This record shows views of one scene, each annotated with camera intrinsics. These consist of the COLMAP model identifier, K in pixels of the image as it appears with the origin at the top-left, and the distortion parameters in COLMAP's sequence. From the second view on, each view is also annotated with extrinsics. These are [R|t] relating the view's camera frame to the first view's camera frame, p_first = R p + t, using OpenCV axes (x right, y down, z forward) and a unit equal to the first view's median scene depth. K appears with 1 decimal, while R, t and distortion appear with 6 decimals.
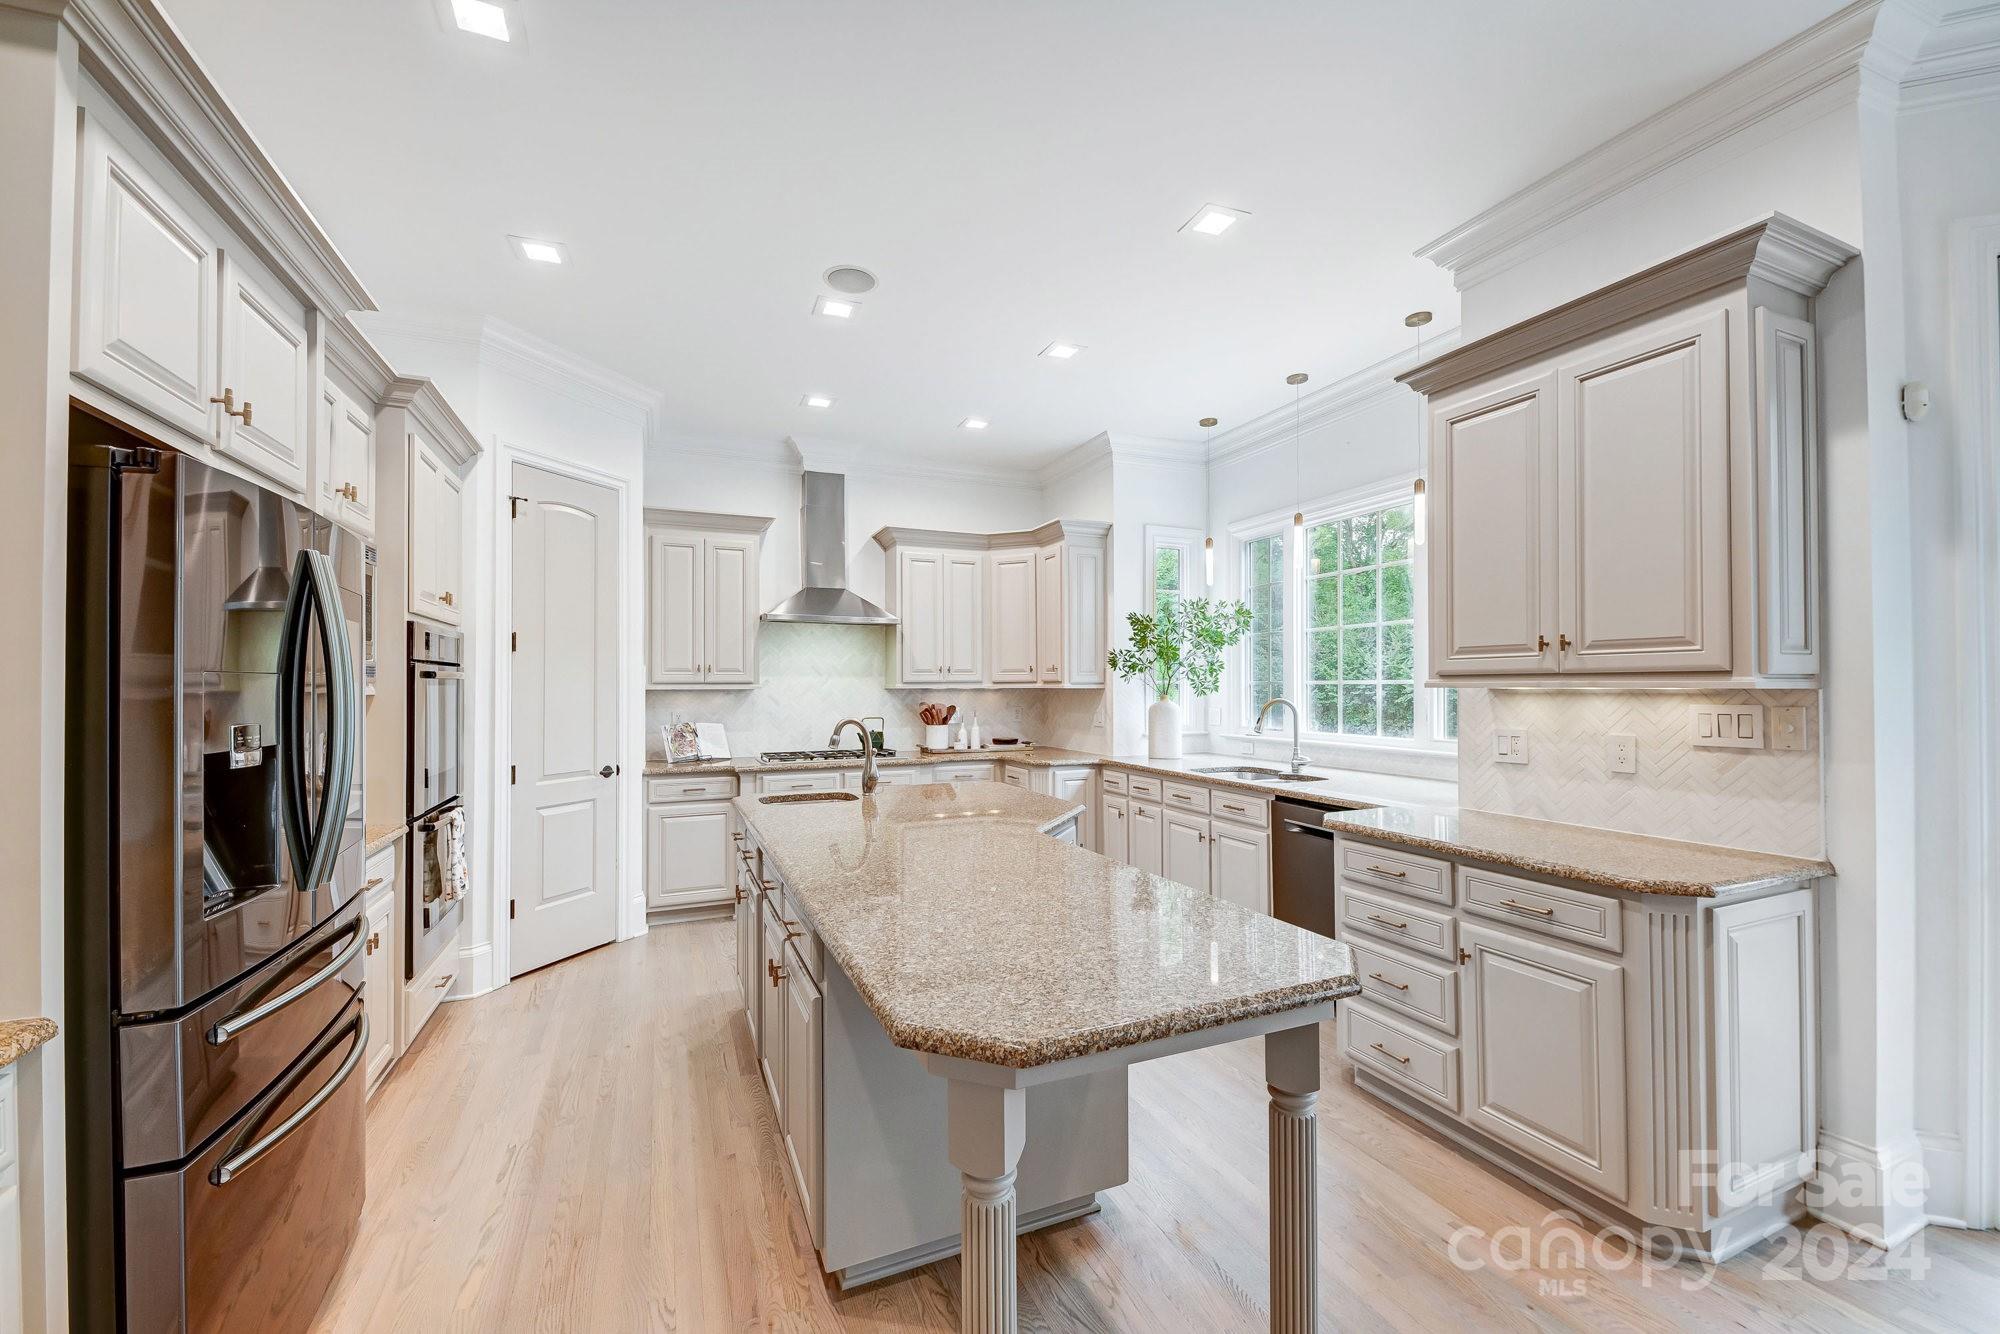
lens RADIAL K [[794.6, 0, 1007.0], [0, 794.6, 676.2], [0, 0, 1]] dist [0.005439, -0.006142]
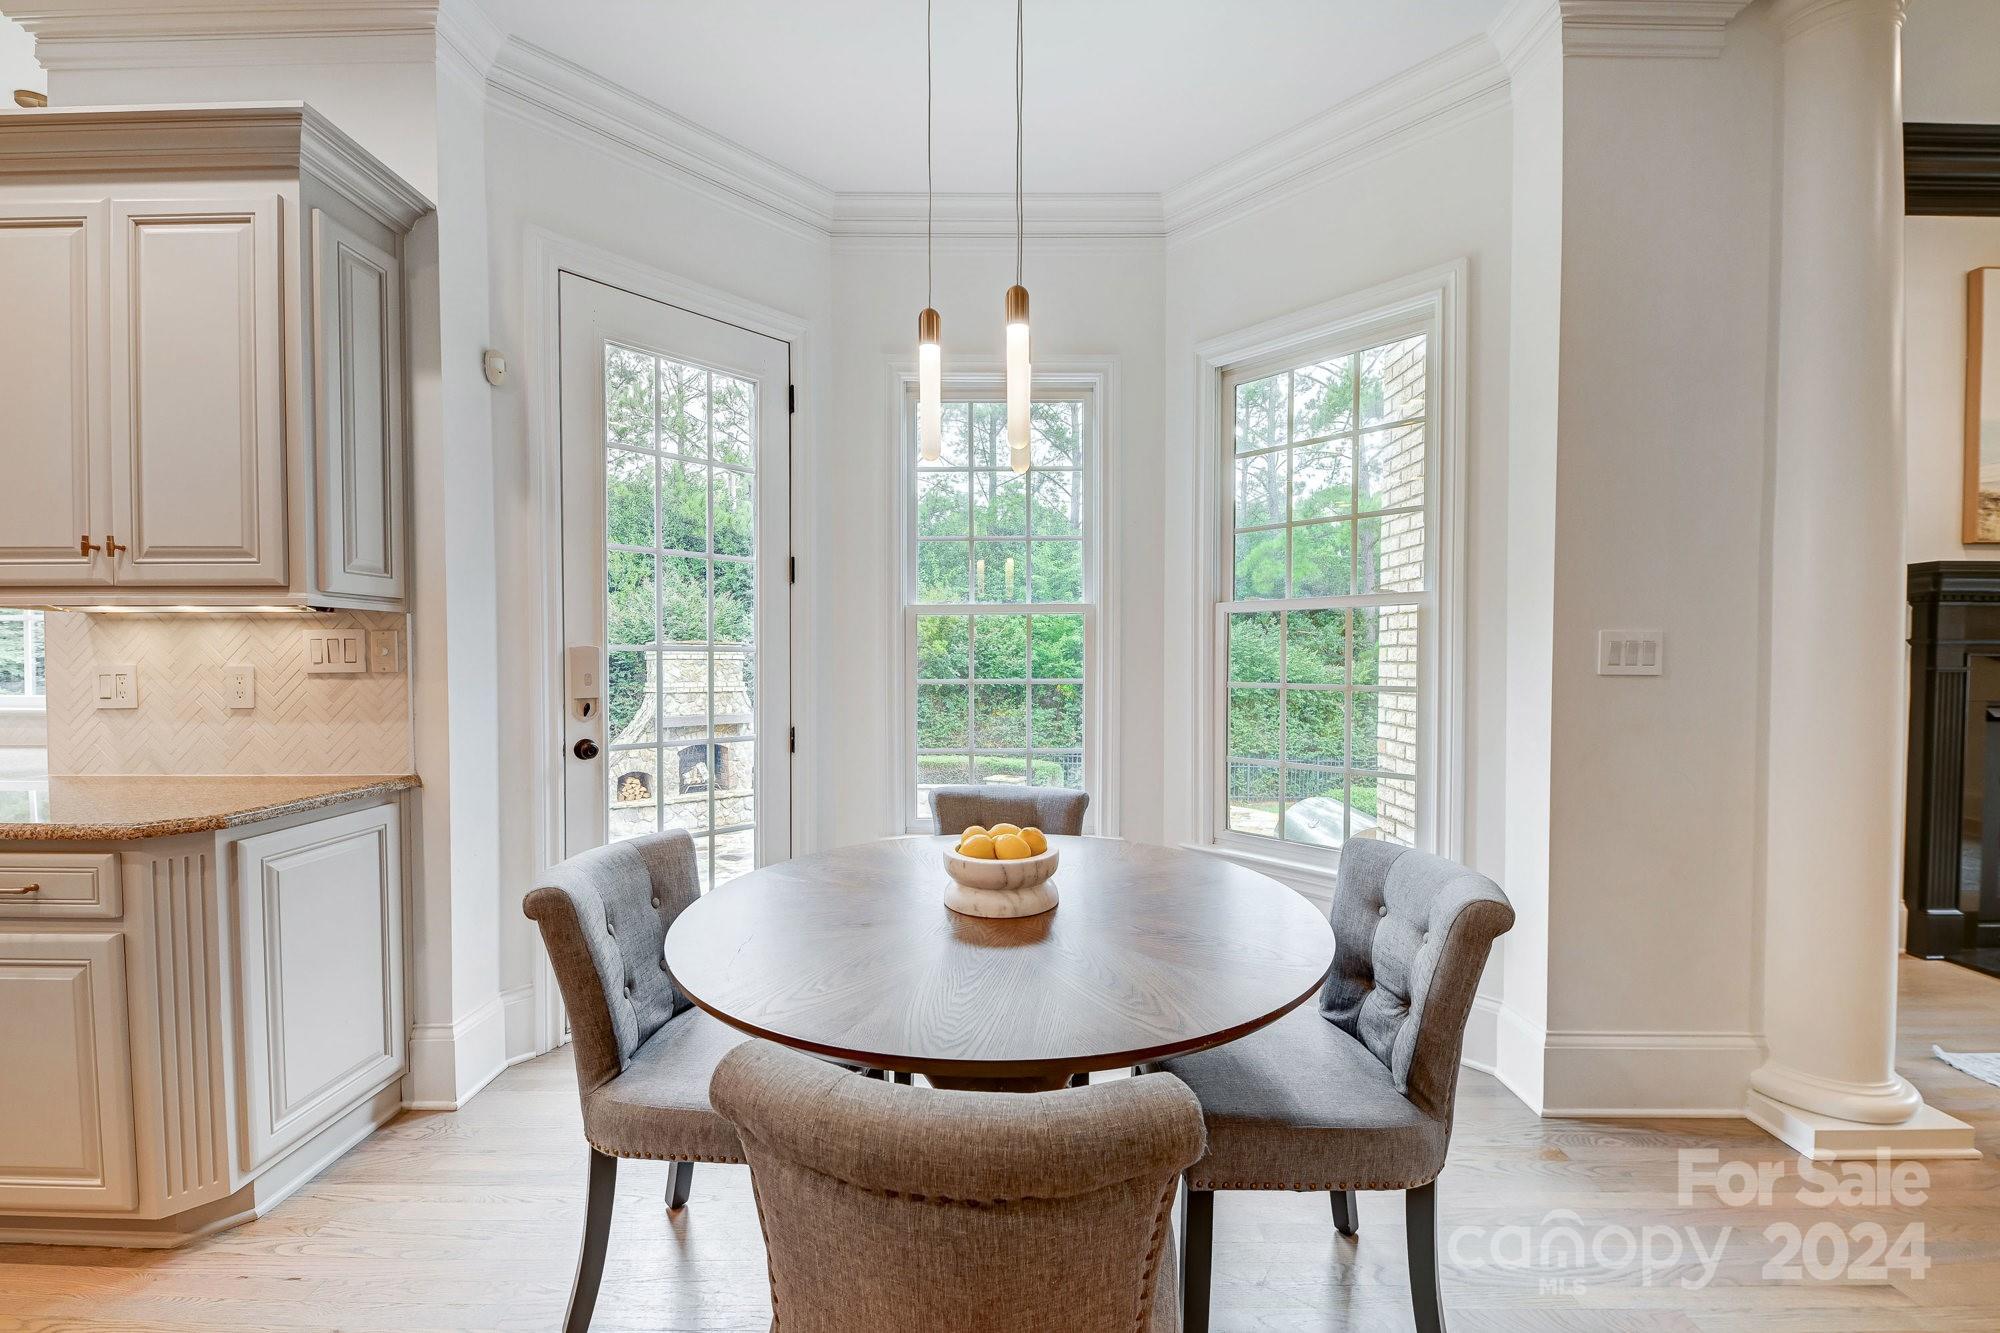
lens RADIAL K [[794.6, 0, 1000.0], [0, 794.6, 673.0], [0, 0, 1]] dist [0.005439, -0.006142]
pose [[0.401160, -0.016928, 0.915852, 0.272501], [-0.013117, 0.999621, 0.024221, 0.044238], [-0.915914, -0.021730, 0.400786, -0.109976]]
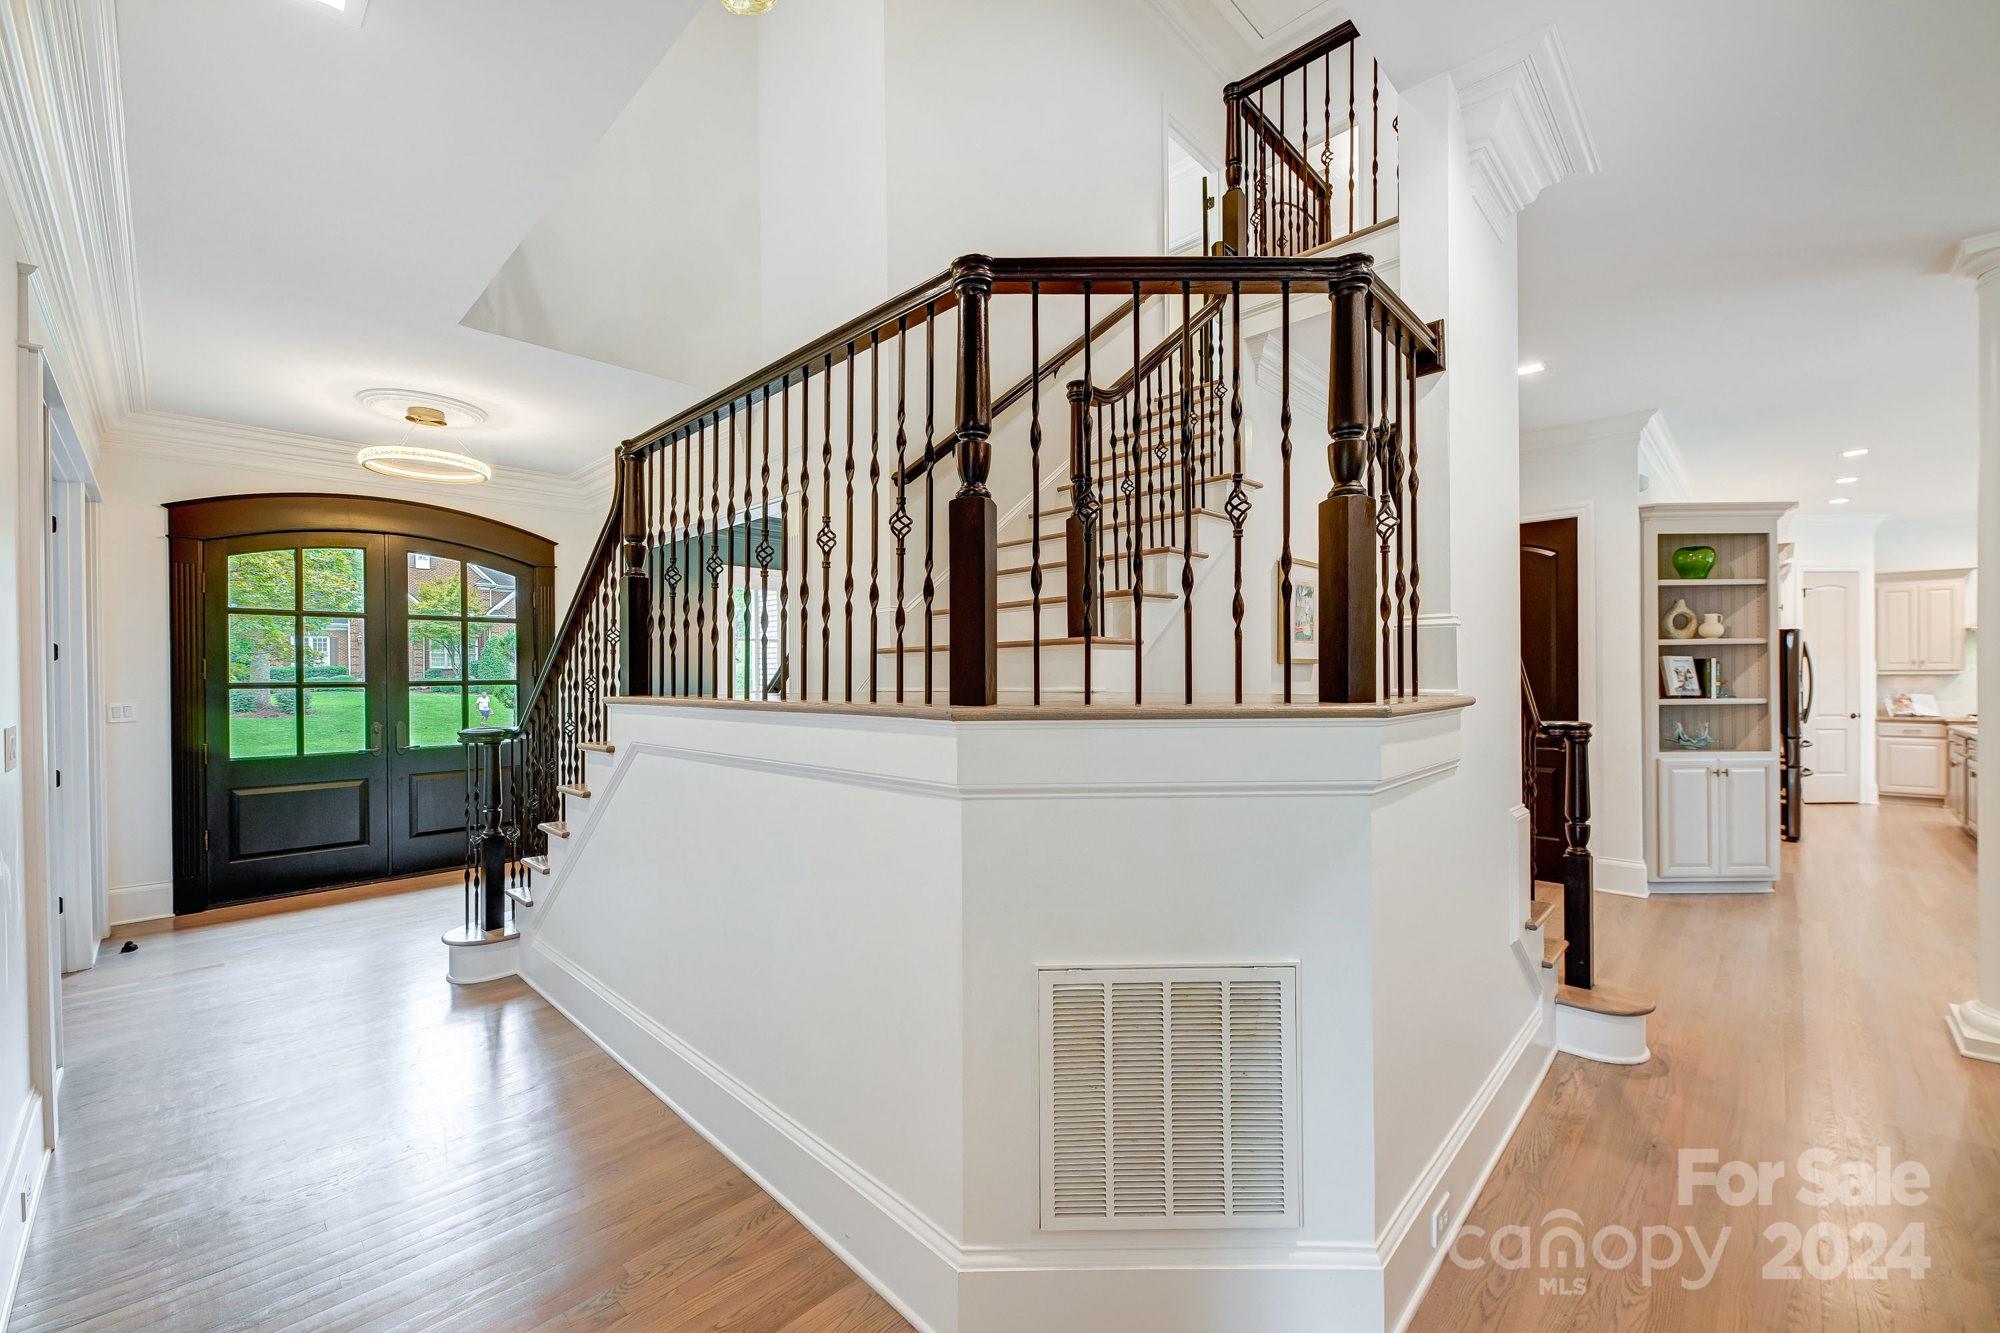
lens RADIAL K [[794.6, 0, 987.0], [0, 794.6, 679.2], [0, 0, 1]] dist [0.005439, -0.006142]
pose [[0.371550, 0.005083, -0.928399, 0.809984], [0.017449, 0.999770, 0.012457, -0.050544], [0.928249, -0.020828, 0.371375, -2.660191]]
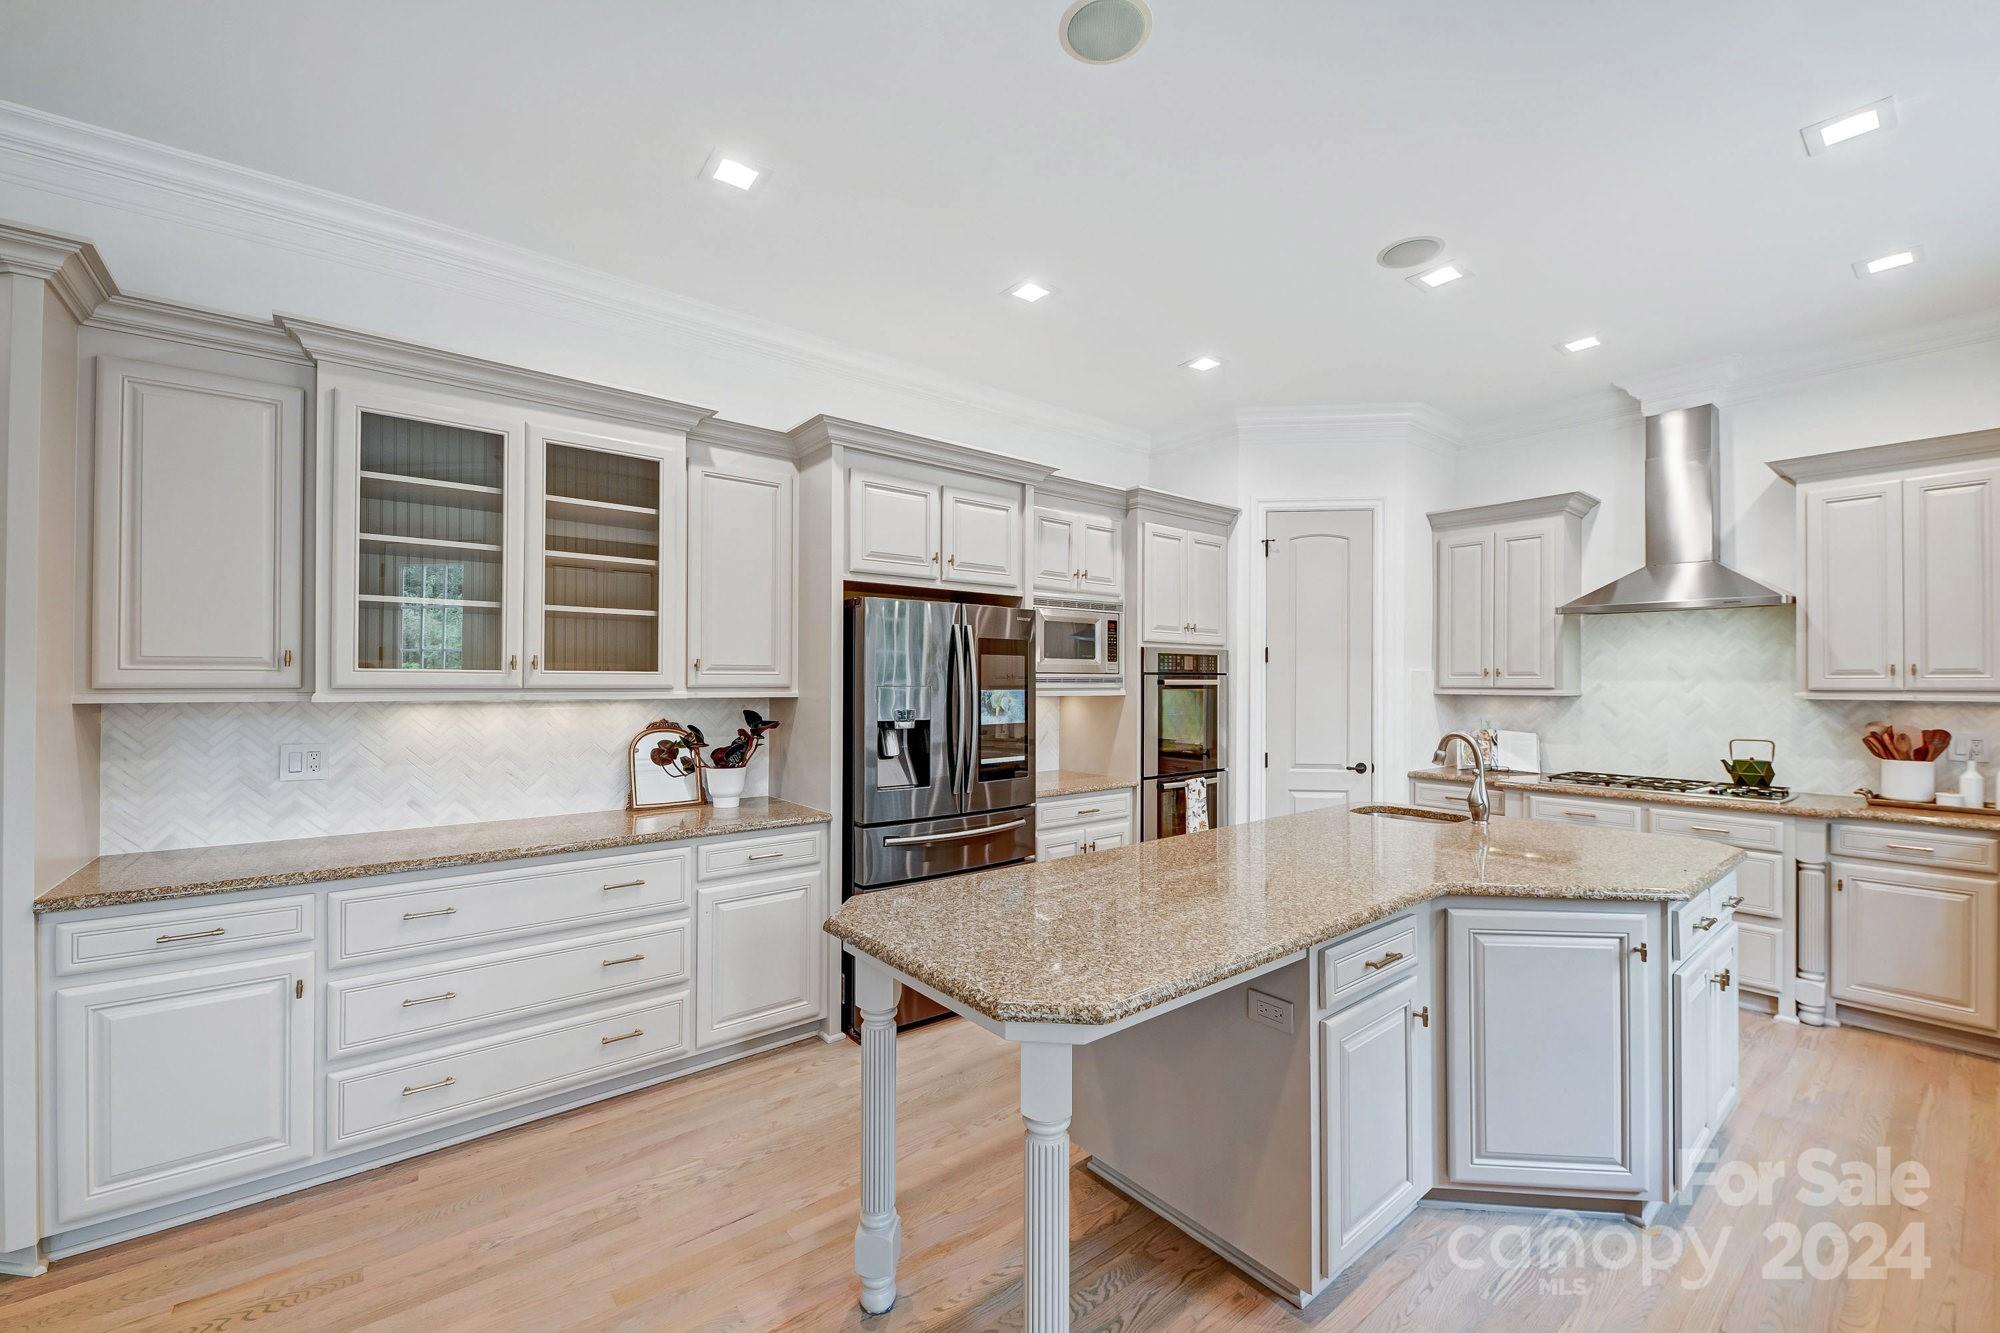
lens RADIAL K [[794.6, 0, 993.3], [0, 794.6, 673.4], [0, 0, 1]] dist [0.005439, -0.006142]
pose [[0.259219, -0.005206, -0.965805, 0.656613], [0.006196, 0.999974, -0.003727, -0.015624], [0.965799, -0.005018, 0.259244, 0.343357]]
